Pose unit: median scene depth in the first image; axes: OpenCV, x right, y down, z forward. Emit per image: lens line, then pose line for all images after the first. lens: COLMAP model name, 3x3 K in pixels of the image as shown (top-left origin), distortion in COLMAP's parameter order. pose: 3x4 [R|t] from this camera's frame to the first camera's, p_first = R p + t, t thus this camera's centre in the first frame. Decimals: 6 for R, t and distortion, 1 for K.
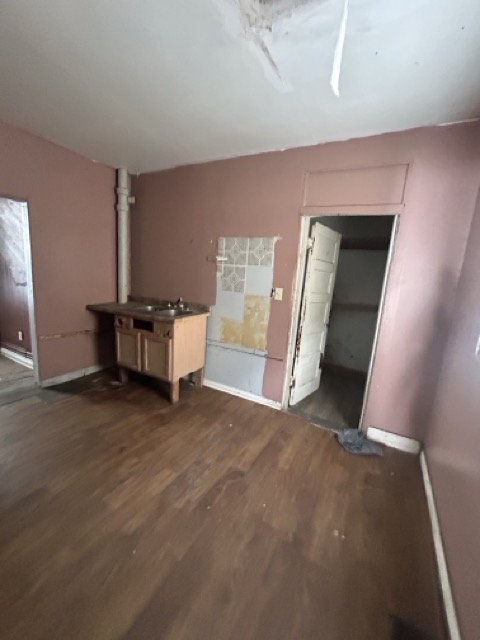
lens RADIAL K [[263.2, 0, 237.9], [0, 263.2, 321.4], [0, 0, 1]] dist [-0.002961, 0.000111]
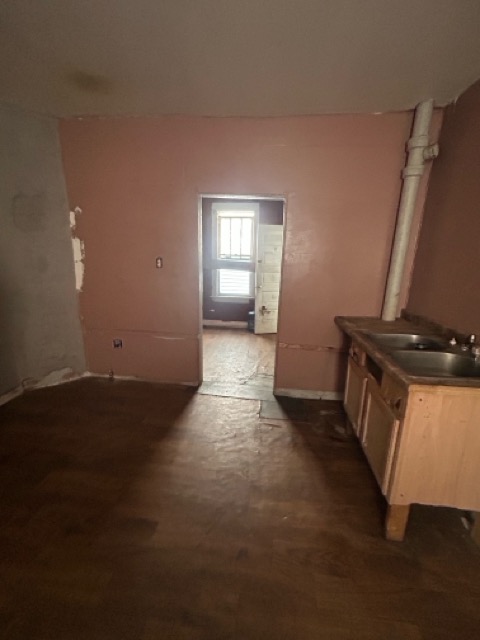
lens RADIAL K [[263.2, 0, 237.9], [0, 263.2, 321.4], [0, 0, 1]] dist [-0.002961, 0.000111]
pose [[0.394315, 0.168961, -0.903310, 0.019464], [-0.168245, 0.979612, 0.109790, -0.086421], [0.903443, 0.108686, 0.414702, 0.429619]]
